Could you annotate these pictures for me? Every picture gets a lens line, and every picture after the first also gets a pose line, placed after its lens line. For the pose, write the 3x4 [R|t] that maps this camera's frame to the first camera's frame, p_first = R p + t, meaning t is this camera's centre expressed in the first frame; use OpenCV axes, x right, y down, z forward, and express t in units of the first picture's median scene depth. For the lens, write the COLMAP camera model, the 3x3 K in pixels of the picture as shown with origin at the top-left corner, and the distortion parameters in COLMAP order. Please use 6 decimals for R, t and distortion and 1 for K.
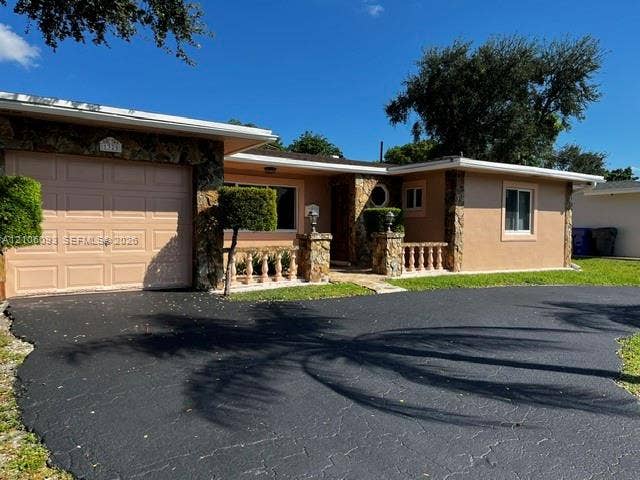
lens RADIAL K [[489.1, 0, 319.1], [0, 489.1, 243.5], [0, 0, 1]] dist [0.041963, -0.032507]
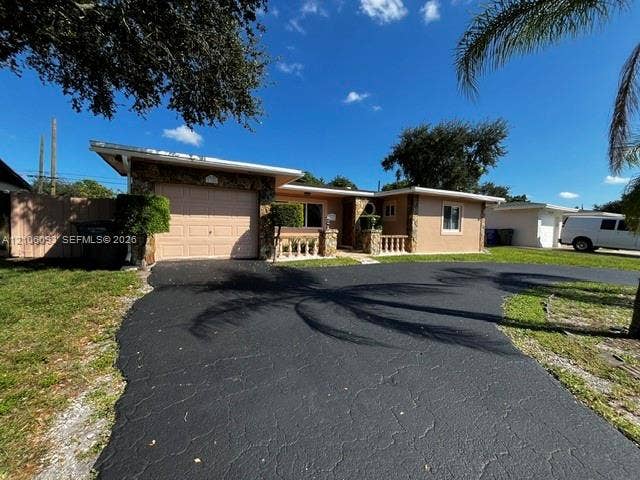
lens RADIAL K [[258.7, 0, 319.4], [0, 258.7, 239.6], [0, 0, 1]] dist [0.003977, -0.001000]
pose [[0.993821, 0.016720, -0.109730, 0.055787], [-0.015181, 0.999774, 0.014851, 0.002436], [0.109953, -0.013093, 0.993851, 0.057603]]
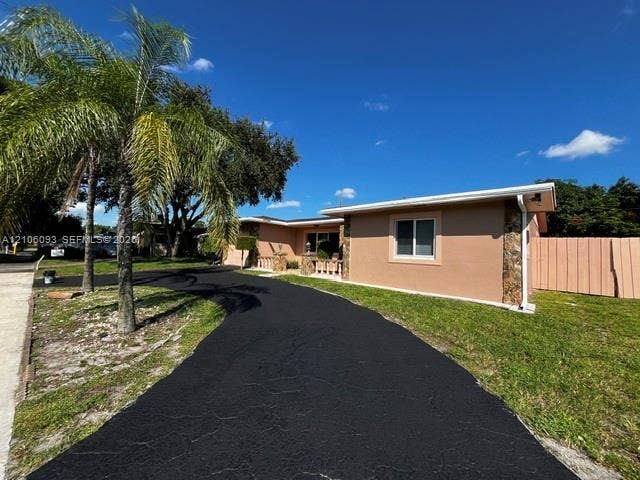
lens RADIAL K [[258.7, 0, 315.4], [0, 258.7, 237.8], [0, 0, 1]] dist [0.003977, -0.001000]
pose [[0.199804, -0.050805, -0.978518, 1.163993], [-0.060627, 0.996100, -0.064098, -0.018176], [0.977958, 0.072132, 0.195945, 0.818306]]
